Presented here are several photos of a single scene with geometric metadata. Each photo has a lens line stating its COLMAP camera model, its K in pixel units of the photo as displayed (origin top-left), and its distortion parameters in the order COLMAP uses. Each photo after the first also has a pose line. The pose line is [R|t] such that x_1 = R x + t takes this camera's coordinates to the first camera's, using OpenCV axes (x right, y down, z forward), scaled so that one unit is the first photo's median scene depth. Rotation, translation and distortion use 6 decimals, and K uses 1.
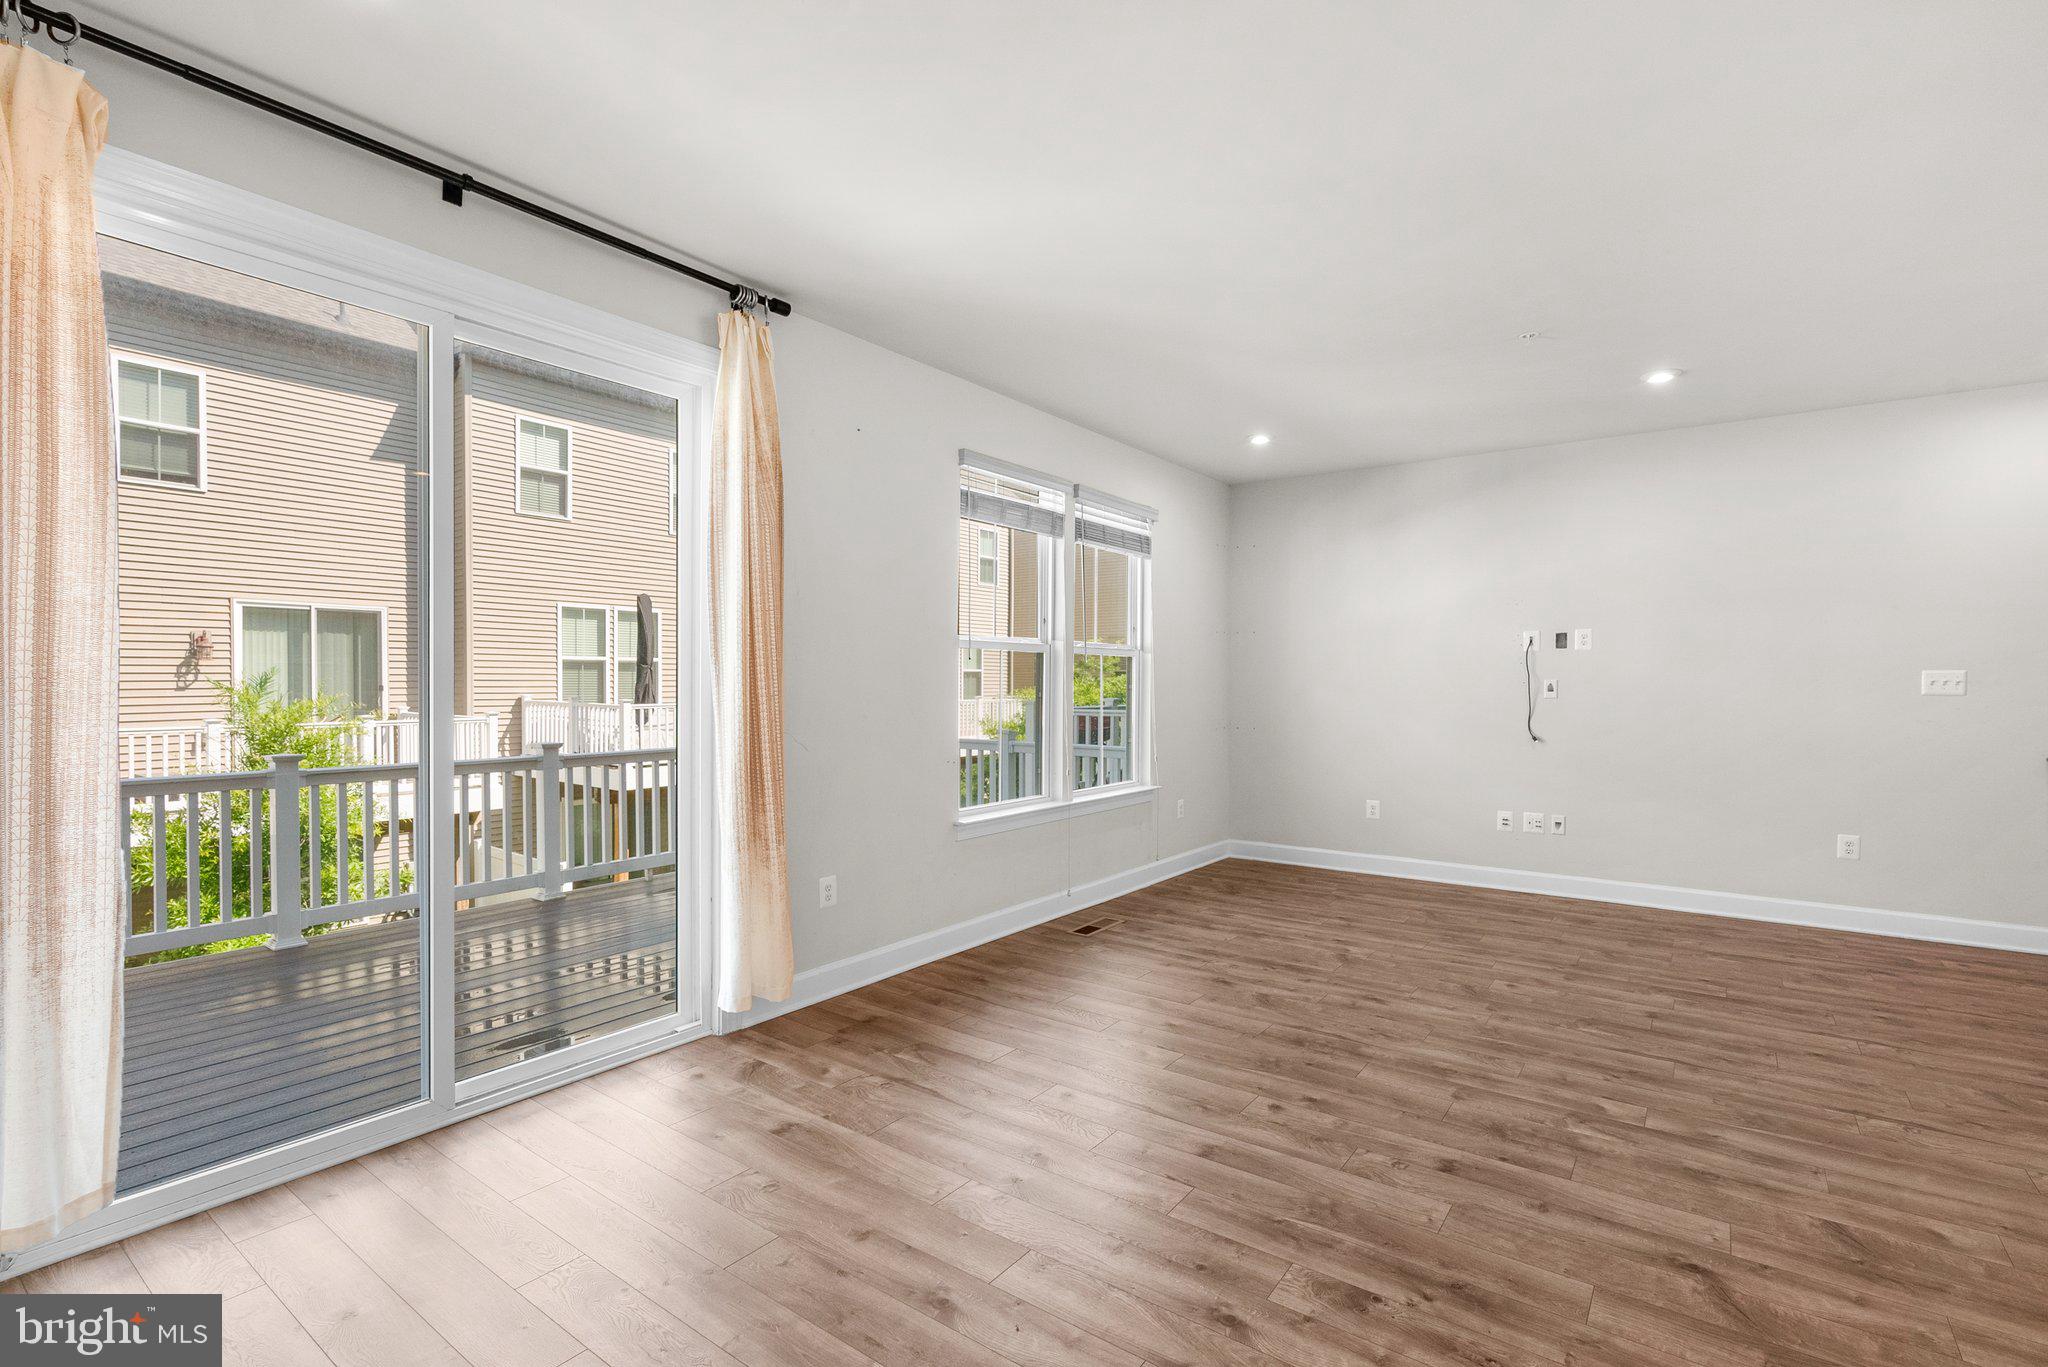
lens RADIAL K [[945.1, 0, 1041.5], [0, 945.1, 685.1], [0, 0, 1]] dist [0.000744, 0.000606]
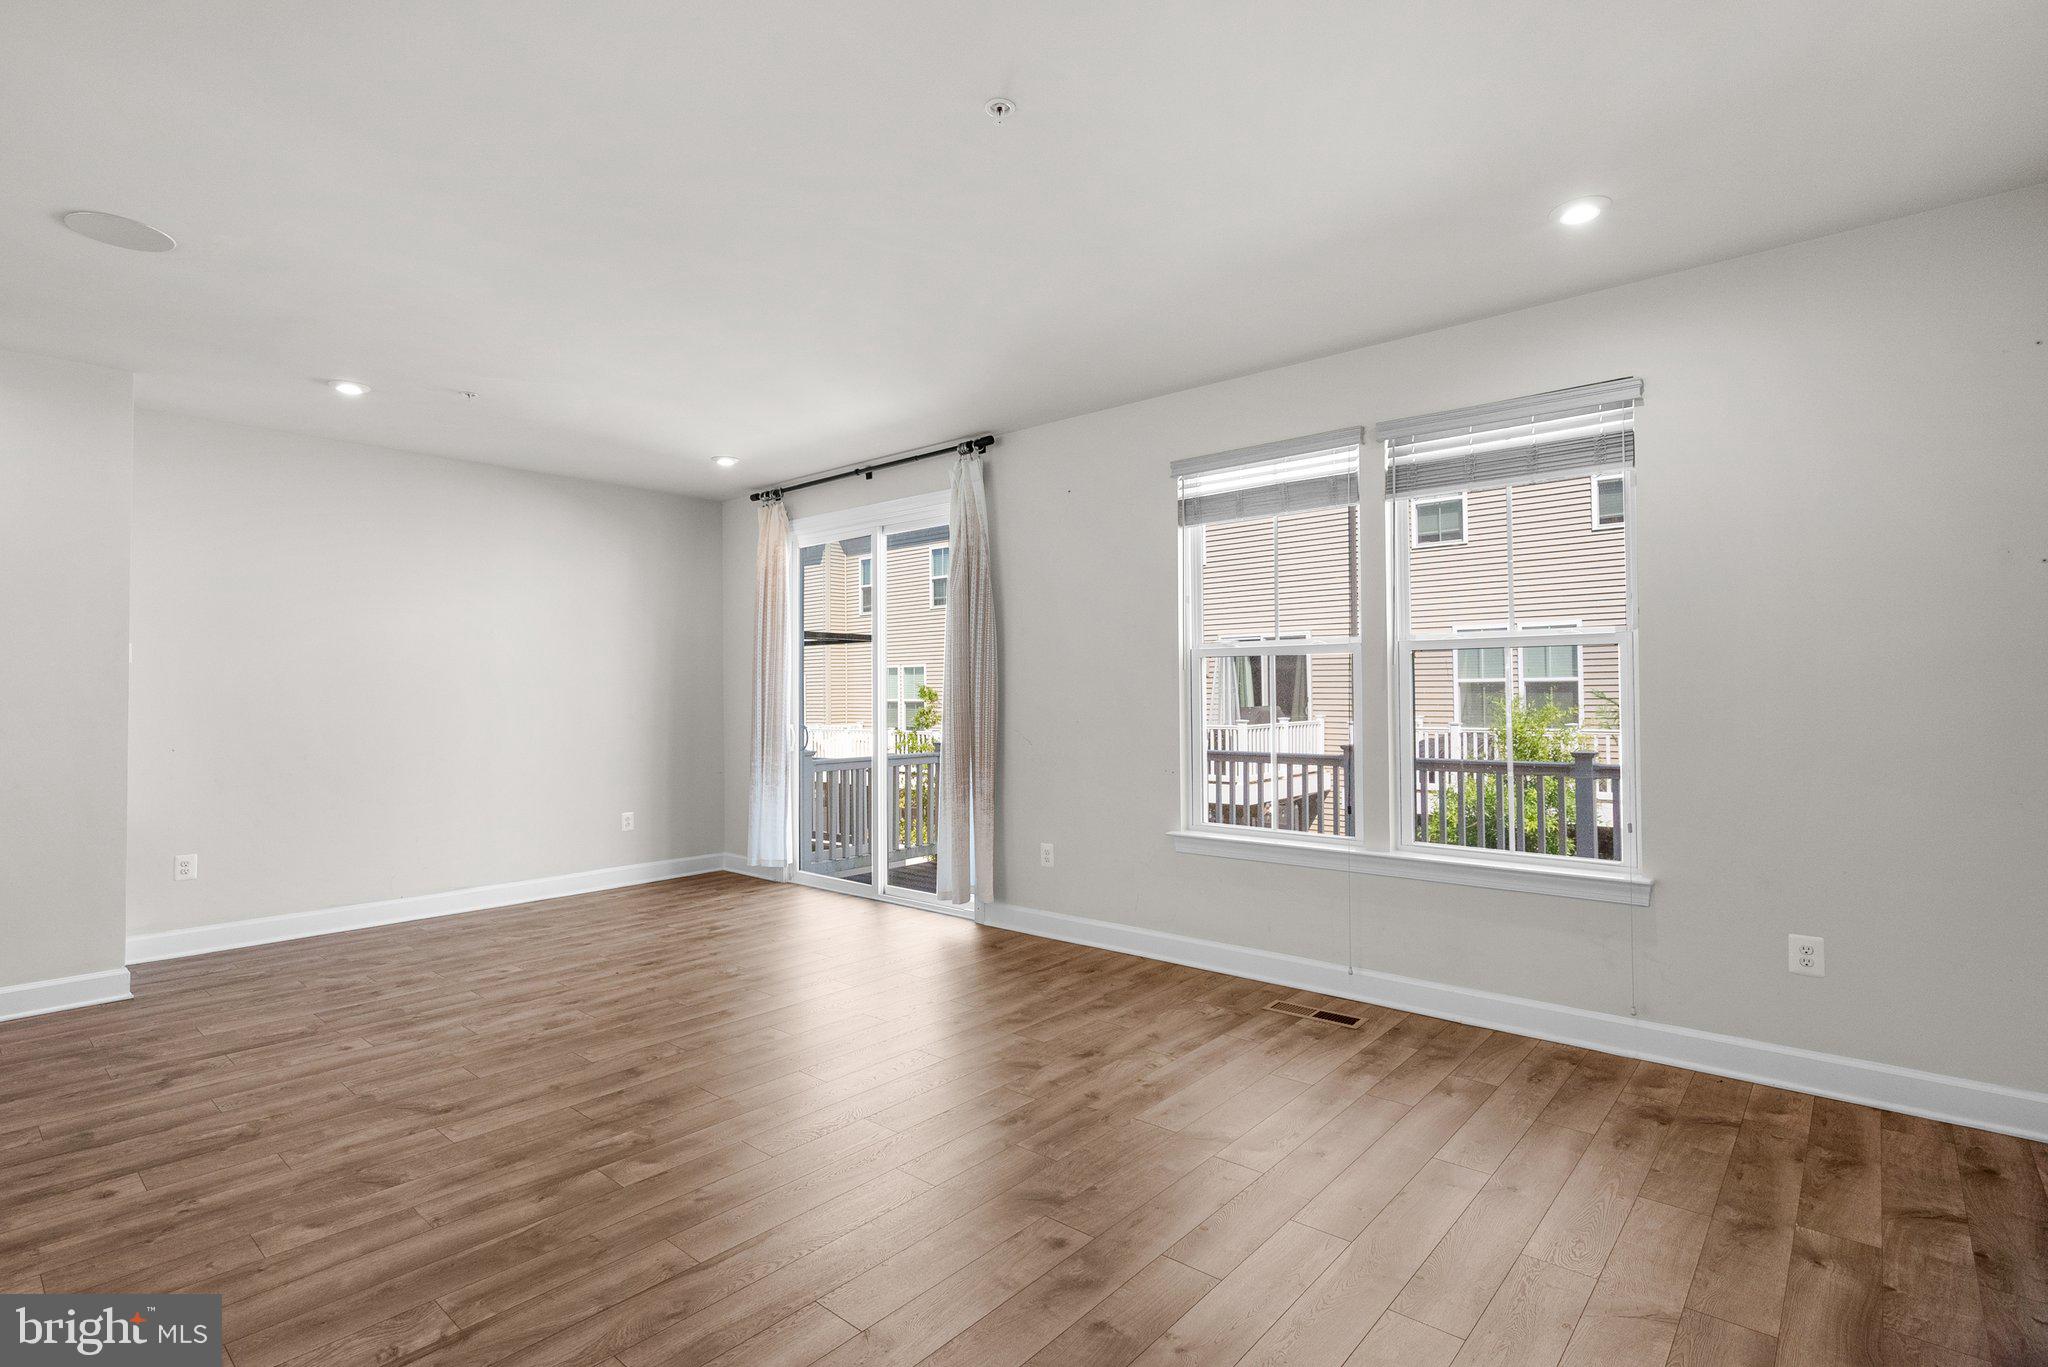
lens RADIAL K [[985.3, 0, 1011.2], [0, 985.3, 675.3], [0, 0, 1]] dist [-0.003490, 0.000371]
pose [[-0.100262, -0.021579, -0.994727, 1.292110], [0.002053, 0.999758, -0.021895, -0.000171], [0.994959, -0.004238, -0.100194, 1.236298]]
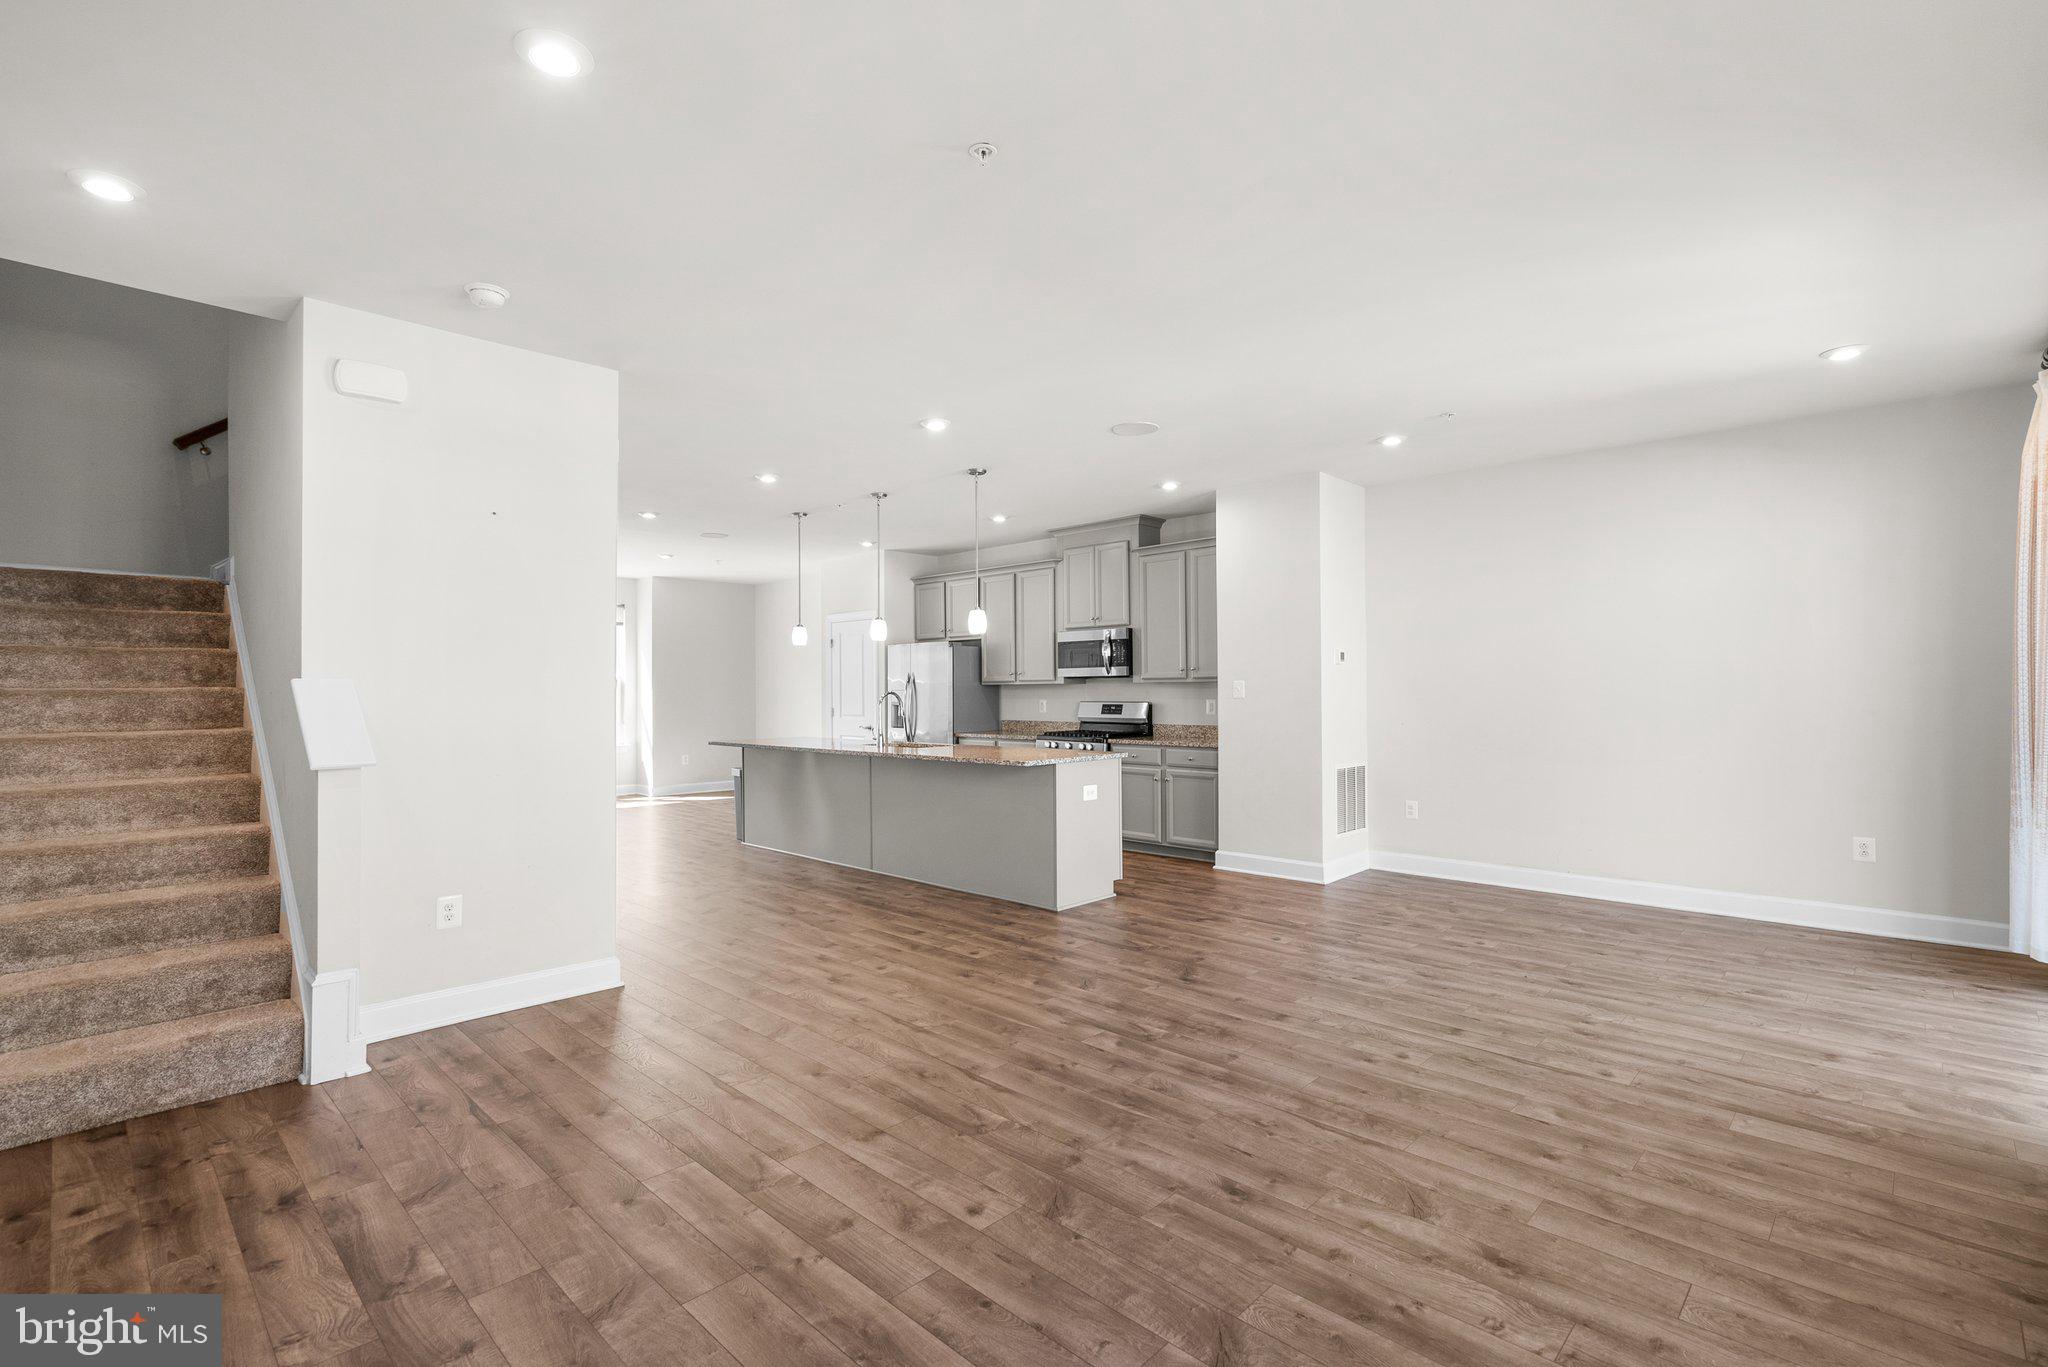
lens RADIAL K [[939.5, 0, 1024.0], [0, 939.5, 683.5], [0, 0, 1]] dist [-0.000836, 0.000624]
pose [[-0.988778, 0.004321, 0.149329, 0.453755], [0.004224, 0.999991, -0.000969, -0.008892], [-0.149332, -0.000327, -0.988787, 1.882108]]
